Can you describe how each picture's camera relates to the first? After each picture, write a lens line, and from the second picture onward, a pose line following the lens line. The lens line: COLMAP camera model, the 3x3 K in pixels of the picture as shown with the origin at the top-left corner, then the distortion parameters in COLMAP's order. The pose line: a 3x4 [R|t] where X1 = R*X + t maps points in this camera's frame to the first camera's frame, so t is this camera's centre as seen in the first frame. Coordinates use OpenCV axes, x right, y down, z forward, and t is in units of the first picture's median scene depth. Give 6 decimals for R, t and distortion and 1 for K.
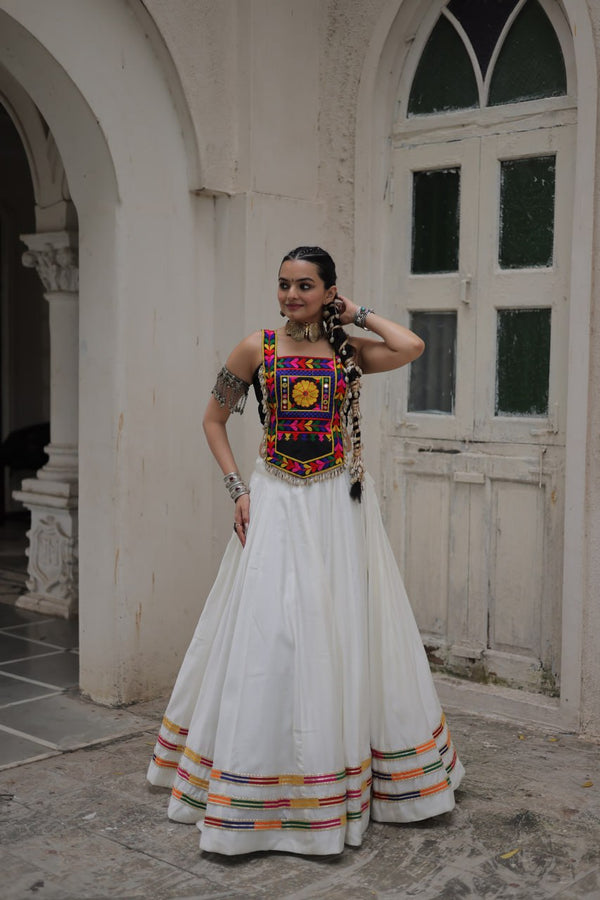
lens RADIAL K [[1269.8, 0, 305.9], [0, 1269.8, 456.8], [0, 0, 1]] dist [0.001703, 0.000000]
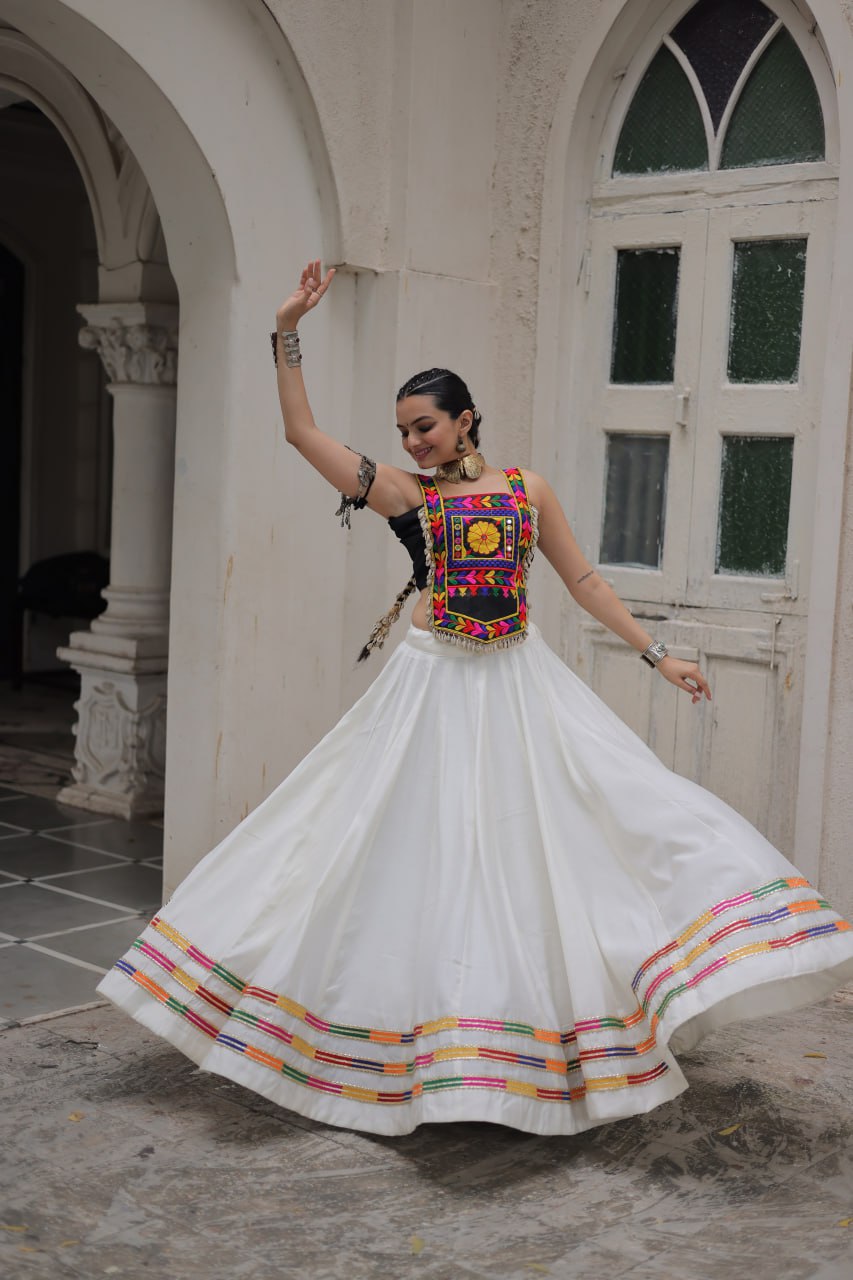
lens RADIAL K [[1806.0, 0, 428.1], [0, 1806.0, 642.7], [0, 0, 1]] dist [0.001703, 0.000000]
pose [[0.999433, 0.029921, 0.015422, -0.040664], [-0.030295, 0.999237, 0.024638, -0.012182], [-0.014673, -0.025091, 0.999577, -0.092680]]
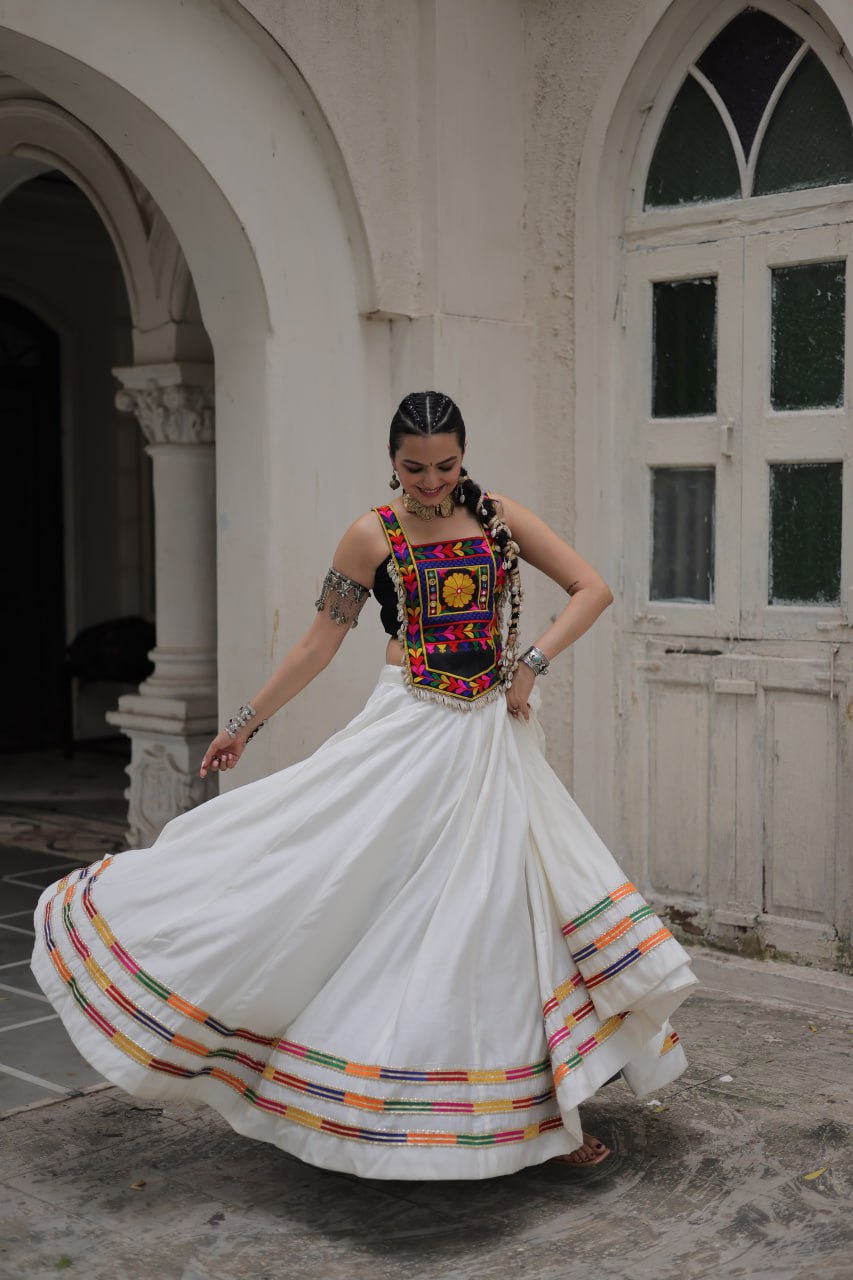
lens RADIAL K [[1806.0, 0, 426.2], [0, 1806.0, 646.4], [0, 0, 1]] dist [0.001703, 0.000000]
pose [[0.999812, -0.015187, -0.012043, -0.042418], [0.015140, 0.999877, -0.003972, -0.006332], [0.012102, 0.003789, 0.999920, -0.077483]]
